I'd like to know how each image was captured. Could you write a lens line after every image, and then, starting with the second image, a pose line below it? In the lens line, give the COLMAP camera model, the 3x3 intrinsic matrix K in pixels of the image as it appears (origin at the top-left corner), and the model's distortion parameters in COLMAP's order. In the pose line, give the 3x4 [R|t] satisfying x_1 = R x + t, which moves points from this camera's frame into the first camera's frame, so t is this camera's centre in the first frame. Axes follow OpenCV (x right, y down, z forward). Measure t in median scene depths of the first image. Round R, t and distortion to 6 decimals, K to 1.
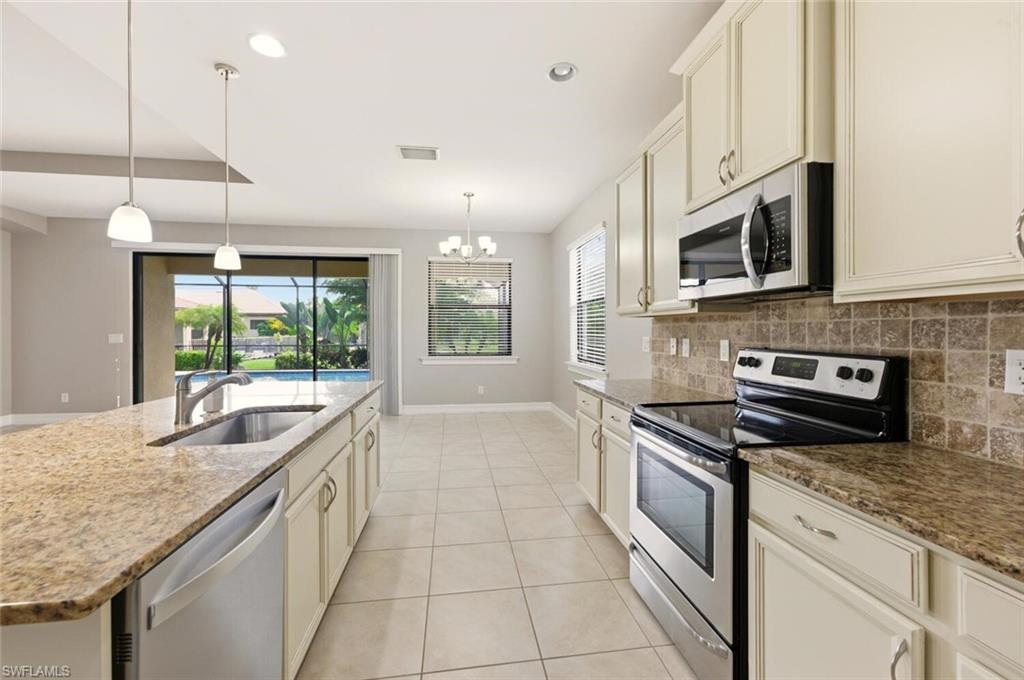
lens RADIAL K [[418.1, 0, 511.9], [0, 418.1, 331.6], [0, 0, 1]] dist [-0.013232, 0.007133]
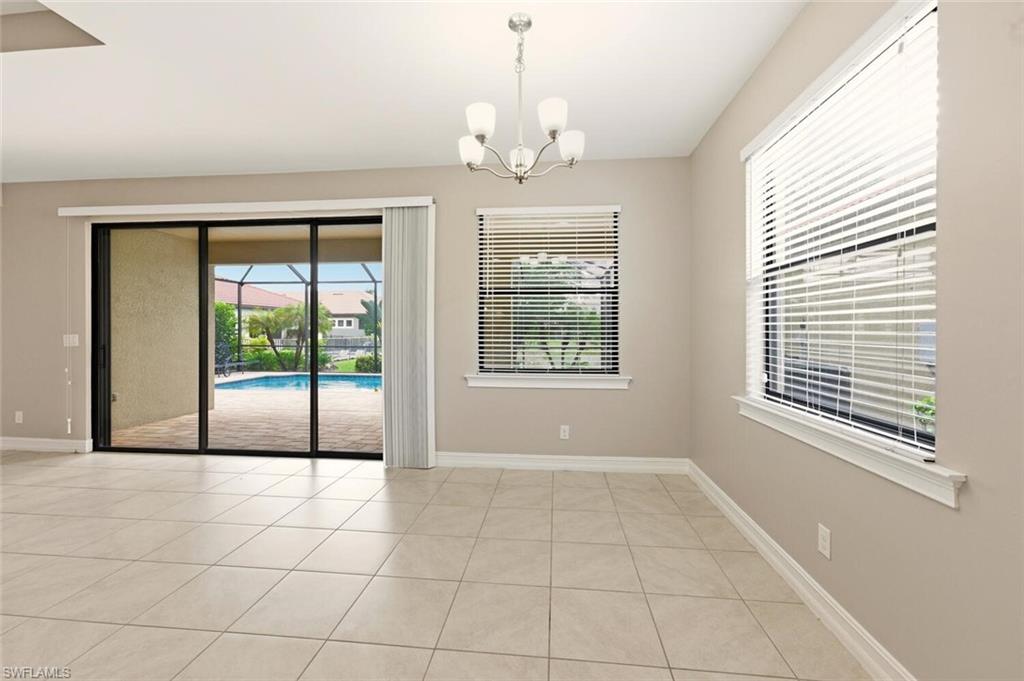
lens RADIAL K [[418.1, 0, 517.5], [0, 418.1, 328.4], [0, 0, 1]] dist [-0.013232, 0.007133]
pose [[0.972531, 0.000733, -0.232771, -0.002928], [-0.002620, 0.999966, -0.007797, -0.000903], [0.232758, 0.008193, 0.972500, 0.486682]]
